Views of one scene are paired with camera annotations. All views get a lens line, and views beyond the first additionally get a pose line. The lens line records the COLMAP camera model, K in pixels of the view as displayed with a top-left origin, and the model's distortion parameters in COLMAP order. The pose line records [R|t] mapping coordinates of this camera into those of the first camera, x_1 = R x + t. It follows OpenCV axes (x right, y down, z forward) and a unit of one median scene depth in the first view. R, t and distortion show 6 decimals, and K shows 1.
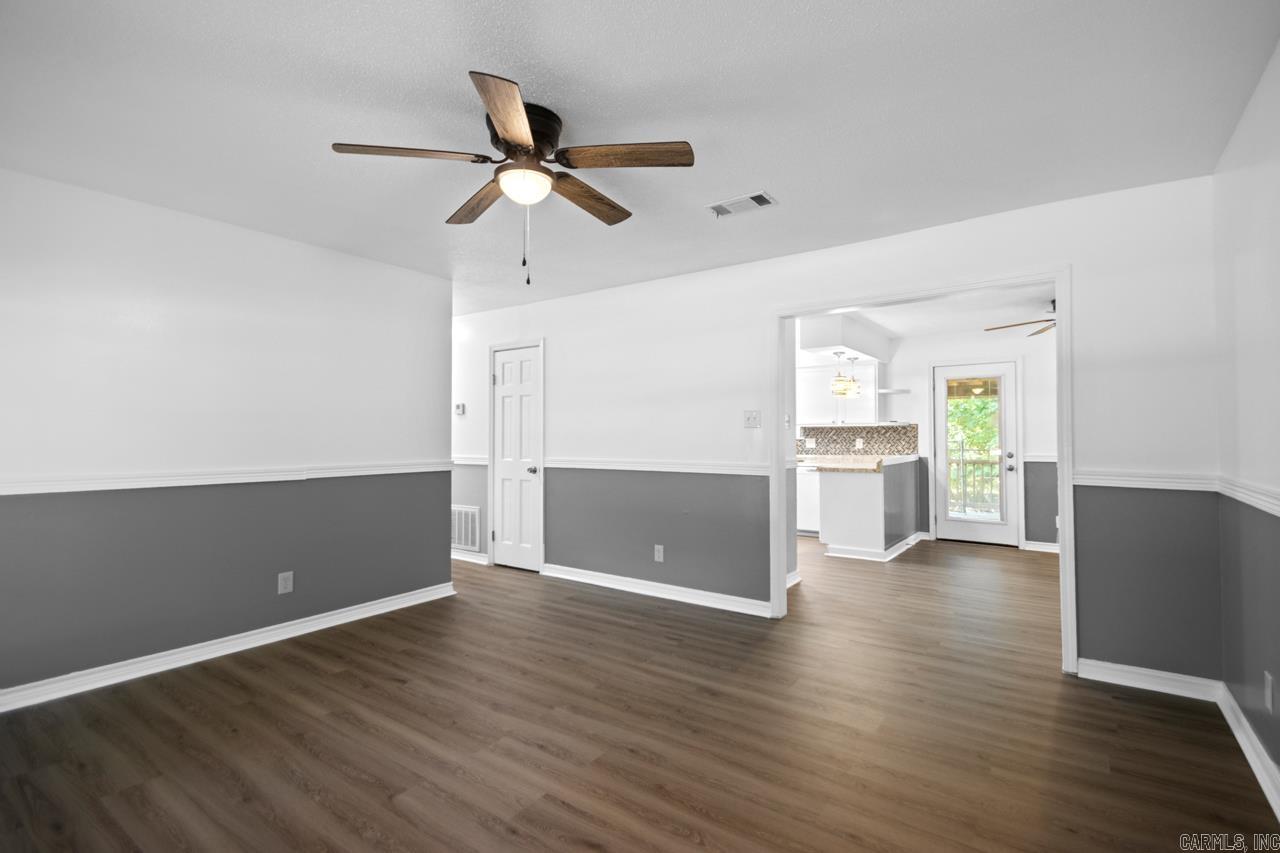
lens RADIAL K [[600.4, 0, 636.4], [0, 600.4, 425.0], [0, 0, 1]] dist [0.032158, -0.008717]
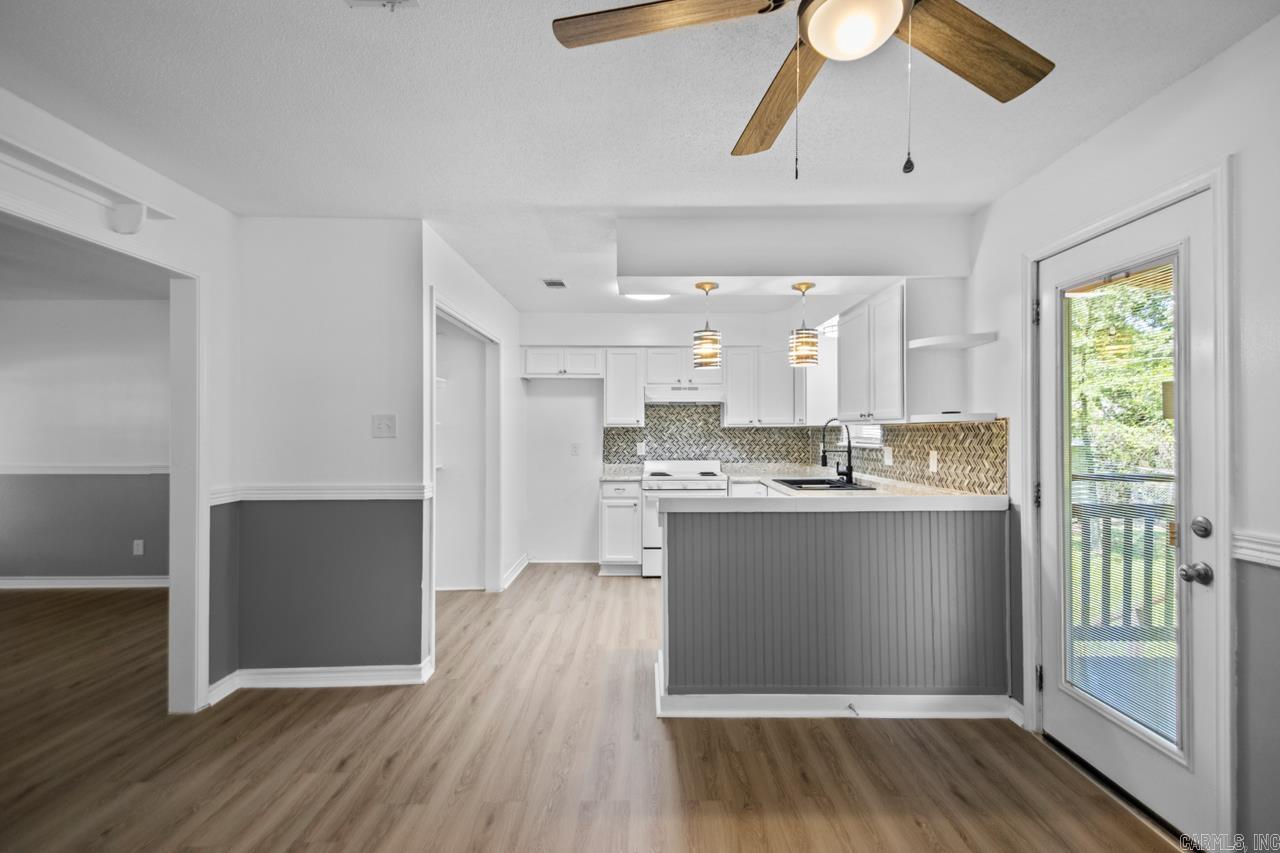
lens RADIAL K [[600.4, 0, 649.4], [0, 600.4, 420.8], [0, 0, 1]] dist [0.032158, -0.008717]
pose [[0.590834, -0.012296, -0.806700, 0.638923], [0.017837, 0.999839, -0.002177, -0.002803], [0.806596, -0.013103, 0.590958, 0.579500]]
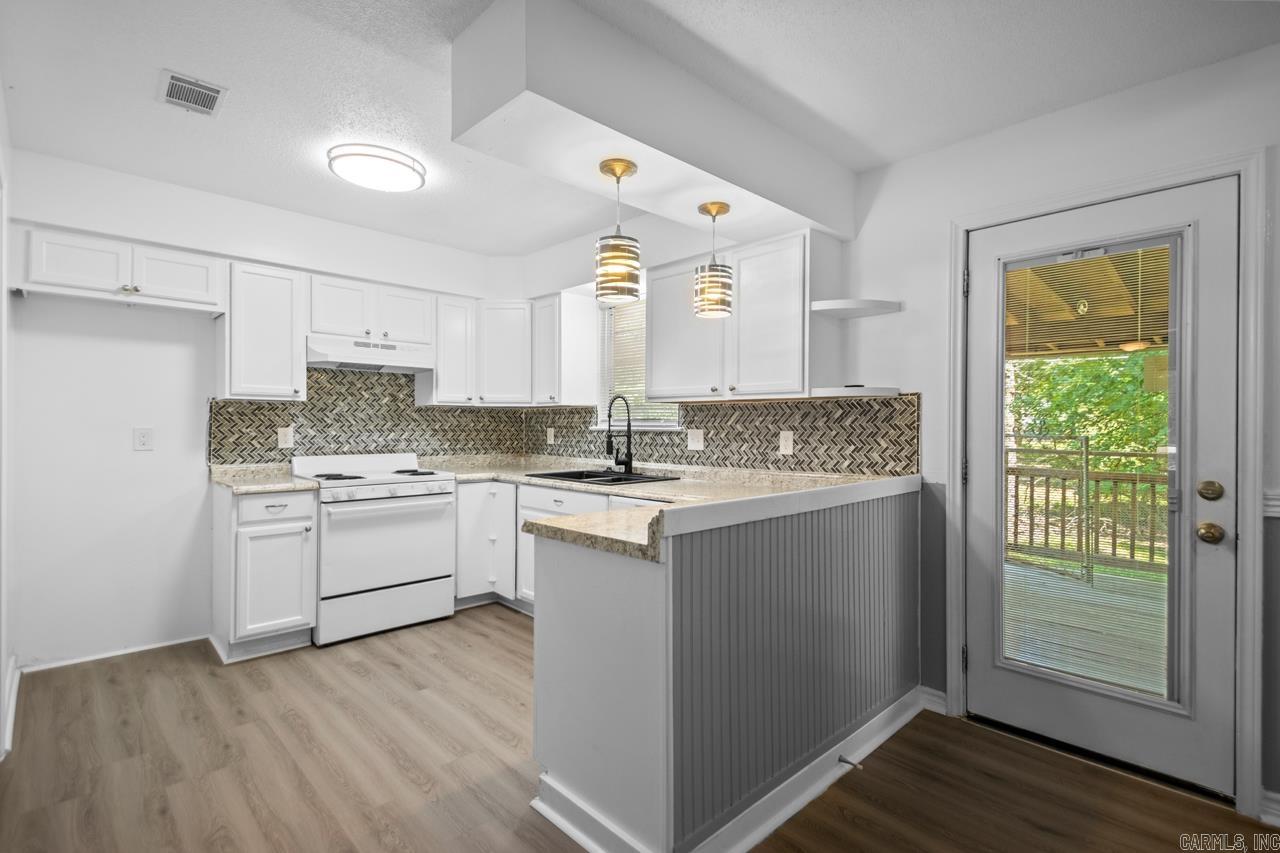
lens RADIAL K [[600.4, 0, 650.7], [0, 600.4, 425.7], [0, 0, 1]] dist [0.032158, -0.008717]
pose [[0.985634, 0.007159, -0.168746, 0.362466], [-0.003647, 0.999770, 0.021116, 0.011290], [0.168858, -0.020197, 0.985433, 0.603247]]
